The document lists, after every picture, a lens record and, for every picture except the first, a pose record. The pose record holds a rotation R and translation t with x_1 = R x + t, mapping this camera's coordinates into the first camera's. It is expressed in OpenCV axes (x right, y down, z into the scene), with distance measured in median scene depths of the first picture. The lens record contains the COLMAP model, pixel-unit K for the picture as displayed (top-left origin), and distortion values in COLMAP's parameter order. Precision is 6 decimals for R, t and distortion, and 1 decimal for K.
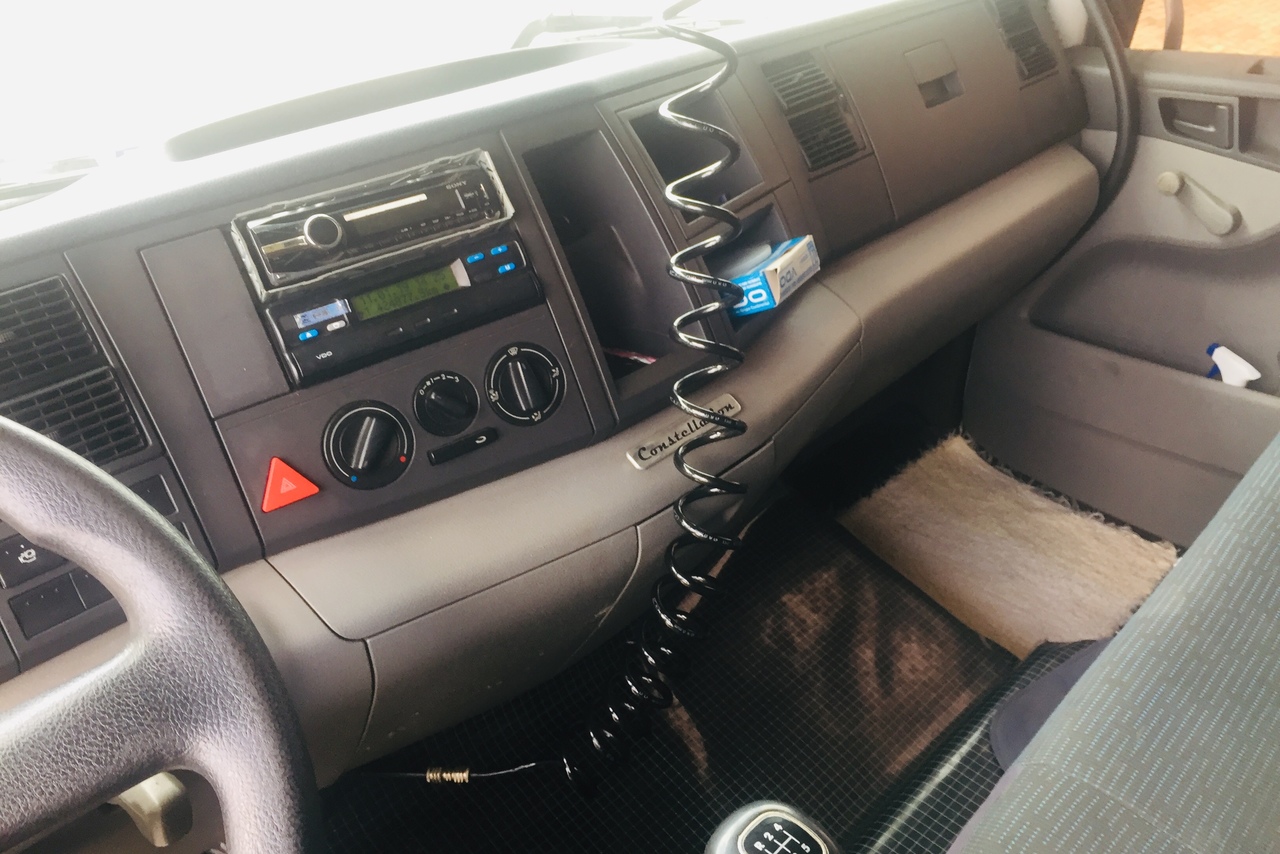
lens RADIAL K [[1134.5, 0, 640.0], [0, 1134.5, 427.0], [0, 0, 1]] dist [-0.000143, -0.003535]
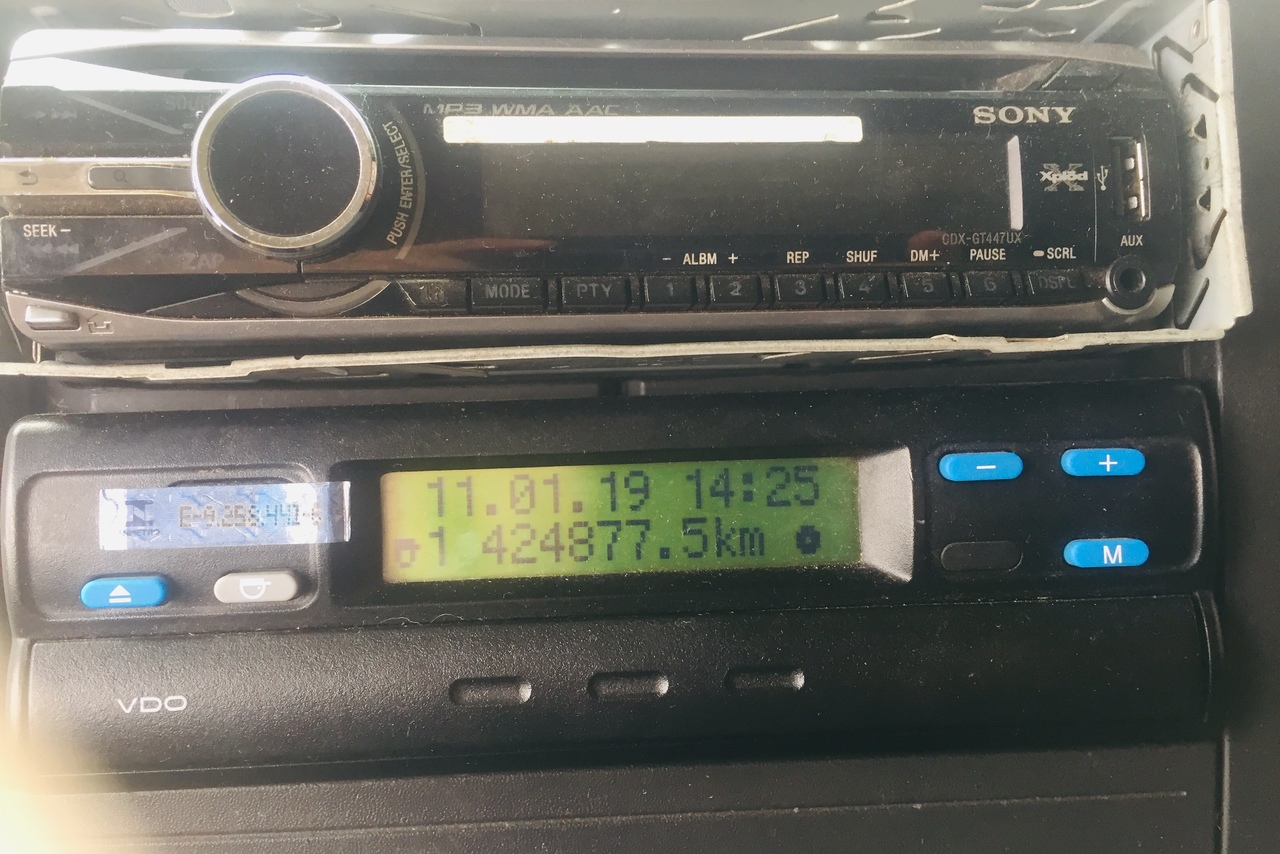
lens RADIAL K [[1134.5, 0, 640.0], [0, 1134.5, 427.0], [0, 0, 1]] dist [-0.000143, -0.003535]
pose [[0.864865, 0.357466, -0.352457, -0.128756], [-0.331297, 0.933926, 0.134257, -0.164324], [0.377161, 0.000653, 0.926148, 0.780126]]
